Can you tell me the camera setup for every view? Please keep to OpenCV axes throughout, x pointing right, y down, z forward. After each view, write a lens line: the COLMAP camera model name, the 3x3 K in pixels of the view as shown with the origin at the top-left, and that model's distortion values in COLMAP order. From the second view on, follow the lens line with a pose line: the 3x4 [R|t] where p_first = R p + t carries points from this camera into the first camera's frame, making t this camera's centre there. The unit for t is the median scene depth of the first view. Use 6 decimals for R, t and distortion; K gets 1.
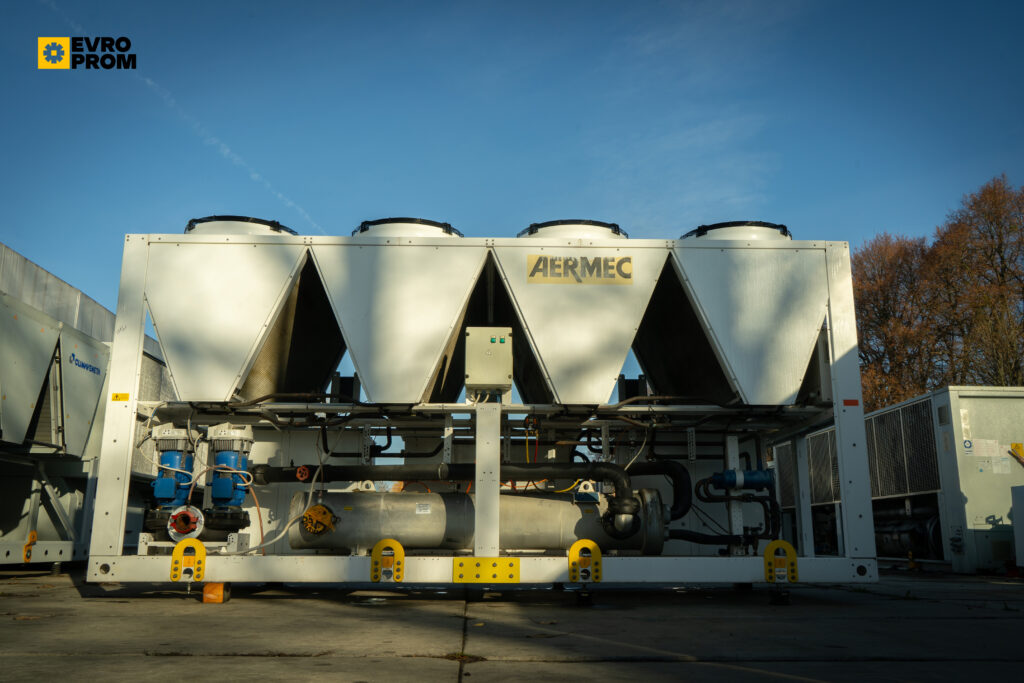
lens RADIAL K [[886.1, 0, 512.0], [0, 886.1, 341.5], [0, 0, 1]] dist [-0.005244, -0.005277]
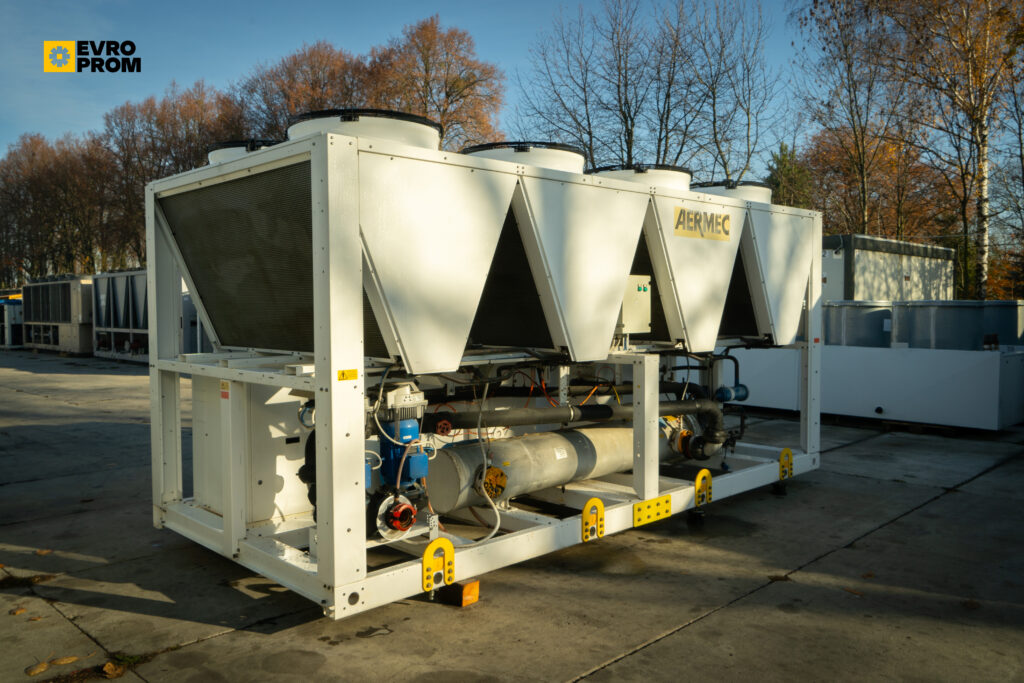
lens RADIAL K [[802.2, 0, 512.0], [0, 802.2, 341.5], [0, 0, 1]] dist [0.005160, 0.003725]
pose [[0.739939, -0.038773, 0.671555, -0.751751], [-0.145924, 0.965312, 0.216516, -0.121159], [-0.656655, -0.258205, 0.708614, 0.430919]]
